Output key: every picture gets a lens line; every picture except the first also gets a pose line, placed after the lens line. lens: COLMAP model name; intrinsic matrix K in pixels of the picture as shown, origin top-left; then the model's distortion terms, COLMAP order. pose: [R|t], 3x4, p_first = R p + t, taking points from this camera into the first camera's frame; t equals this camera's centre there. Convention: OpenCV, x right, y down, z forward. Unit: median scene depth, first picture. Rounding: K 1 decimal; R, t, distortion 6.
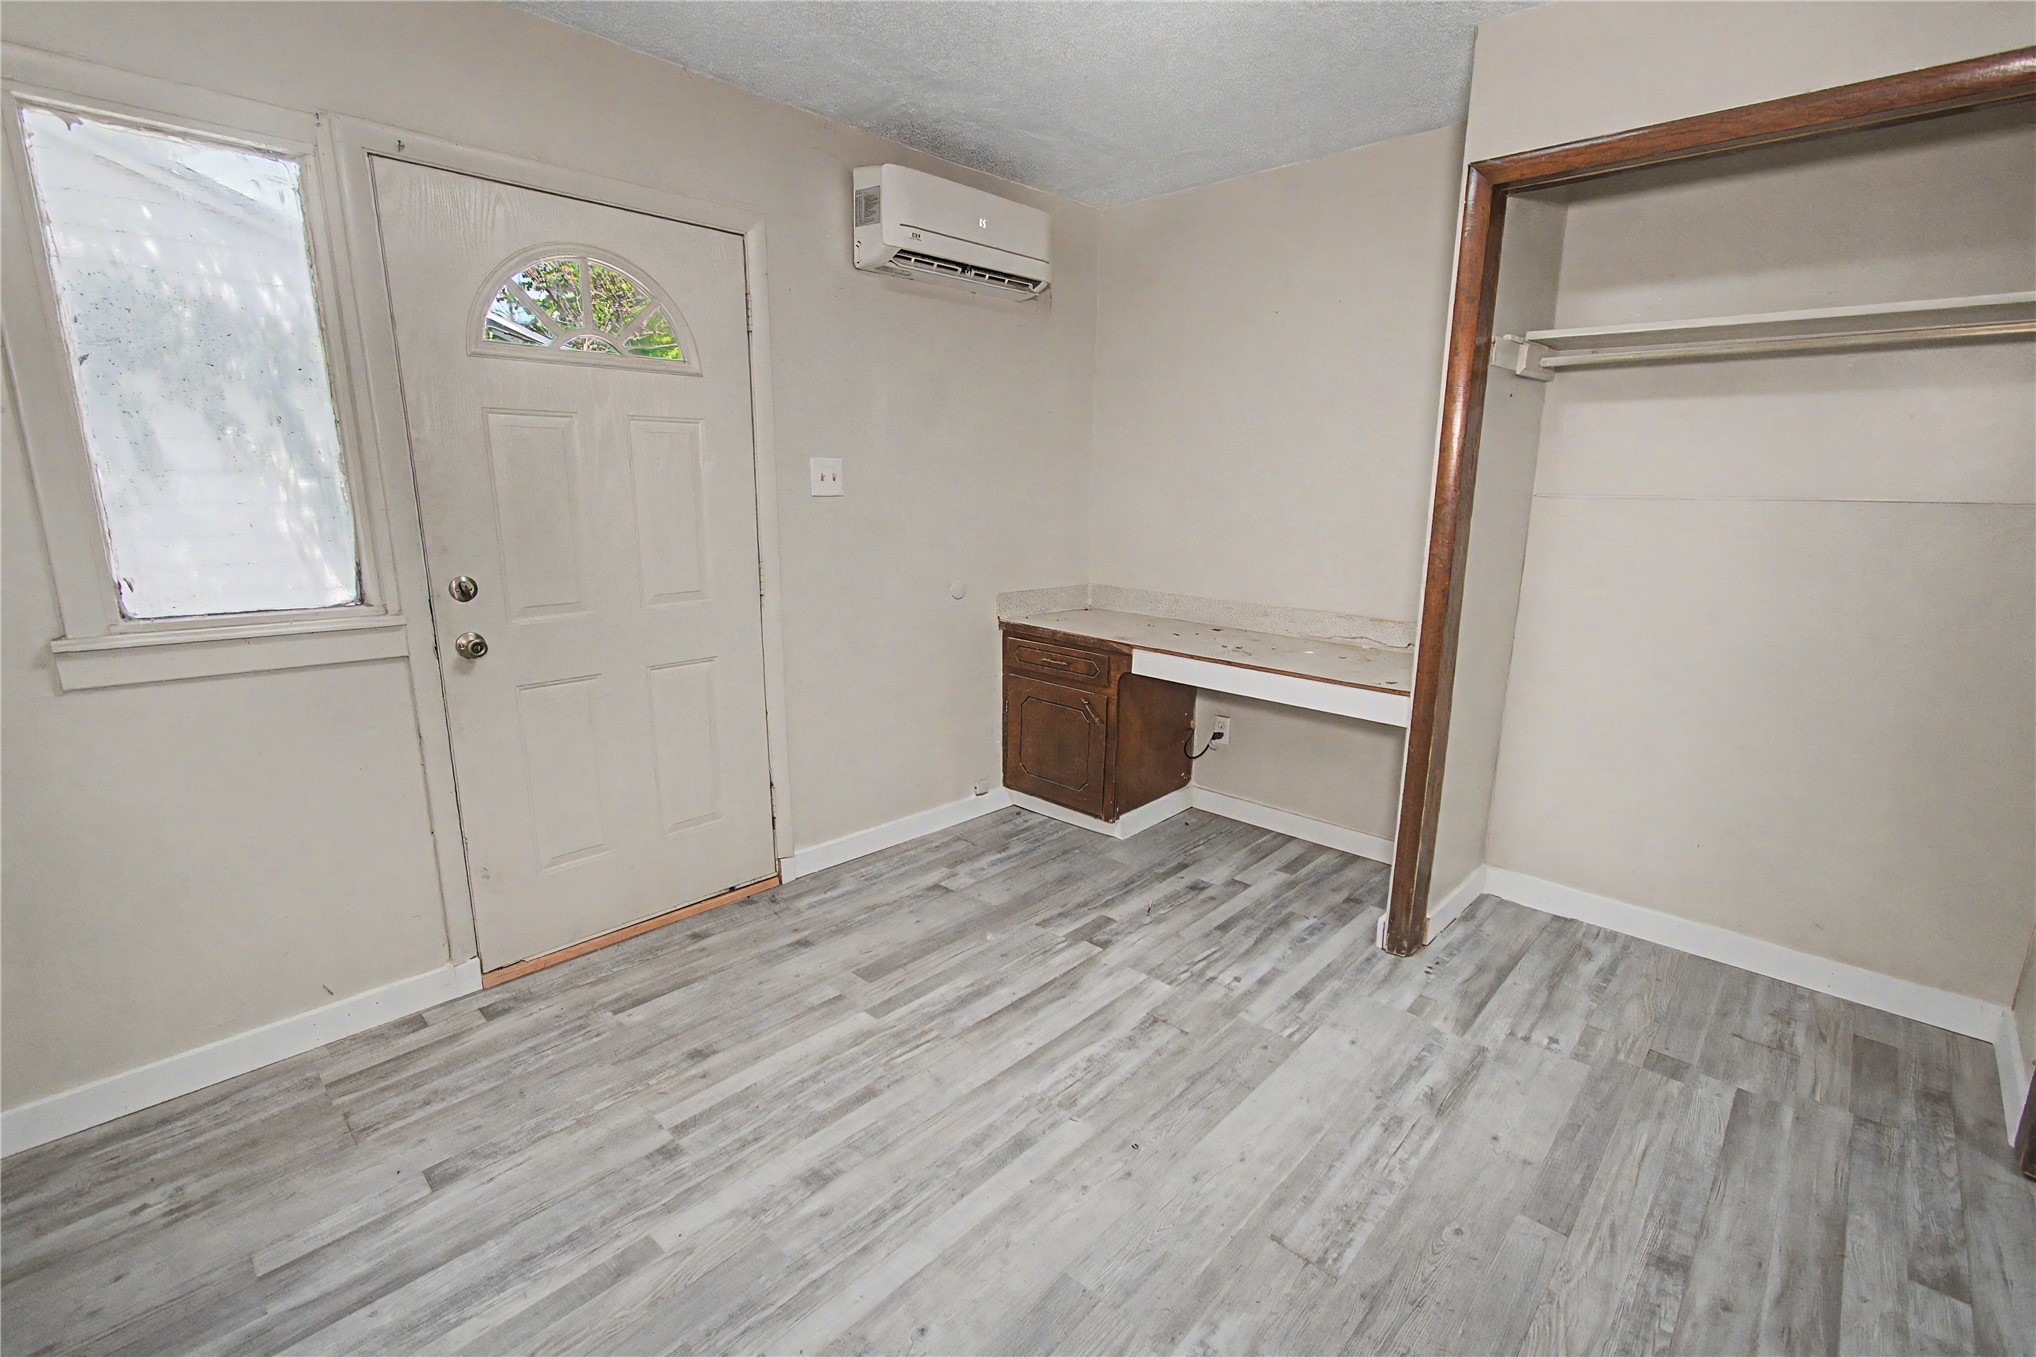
lens RADIAL K [[905.5, 0, 1020.2], [0, 905.5, 685.3], [0, 0, 1]] dist [-0.000895, 0.000970]
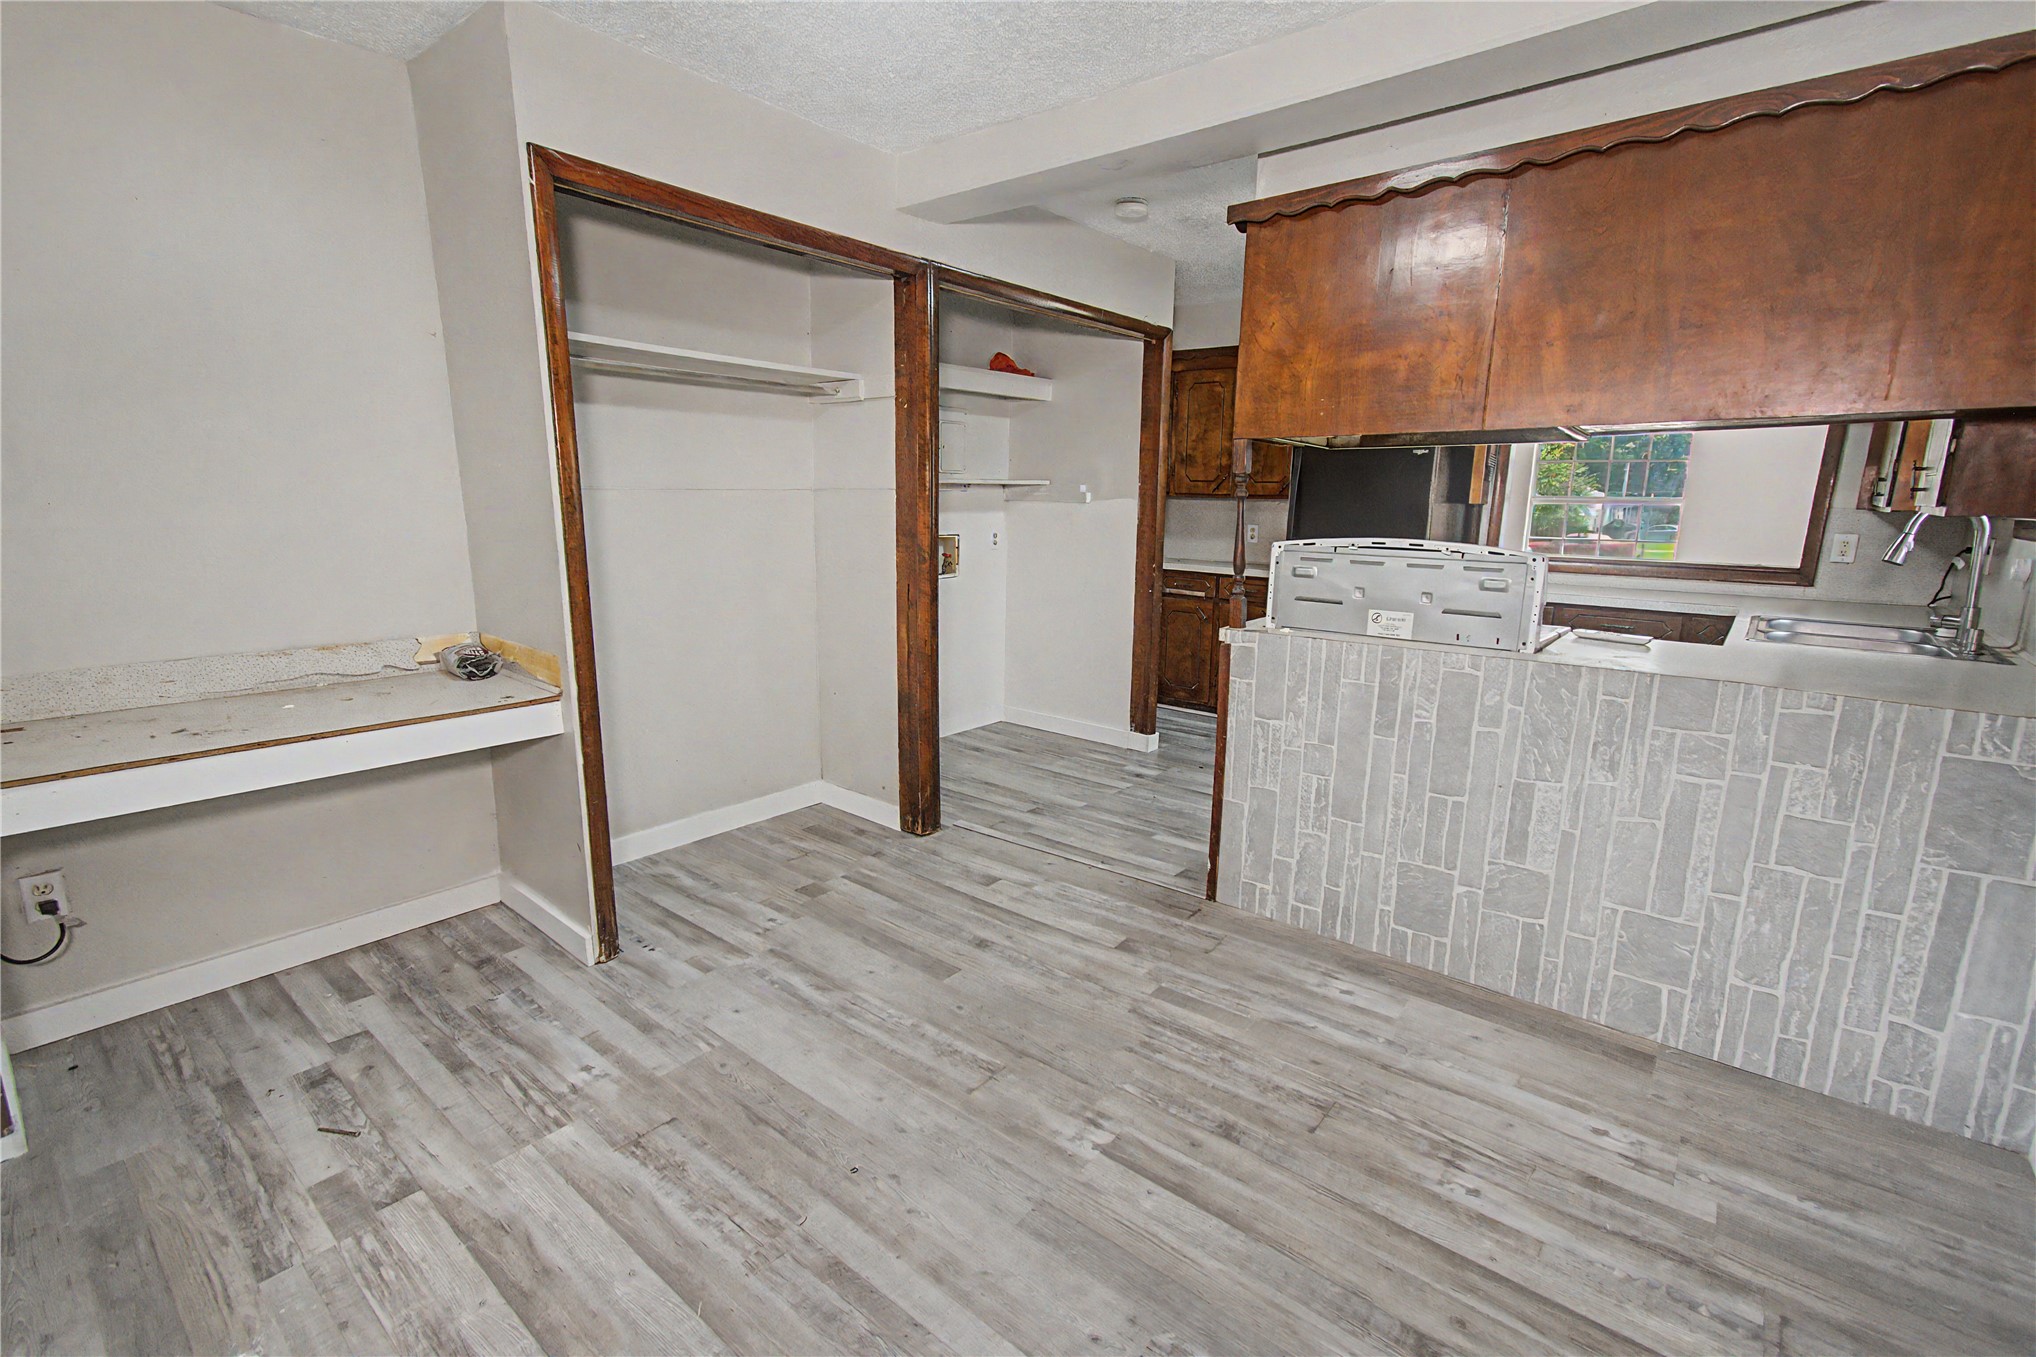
lens RADIAL K [[905.5, 0, 1024.0], [0, 905.5, 681.4], [0, 0, 1]] dist [-0.000895, 0.000970]
pose [[-0.069116, -0.216195, 0.973901, -0.558327], [0.209557, 0.951308, 0.226051, -0.127541], [-0.975351, 0.219711, -0.020446, 0.579281]]
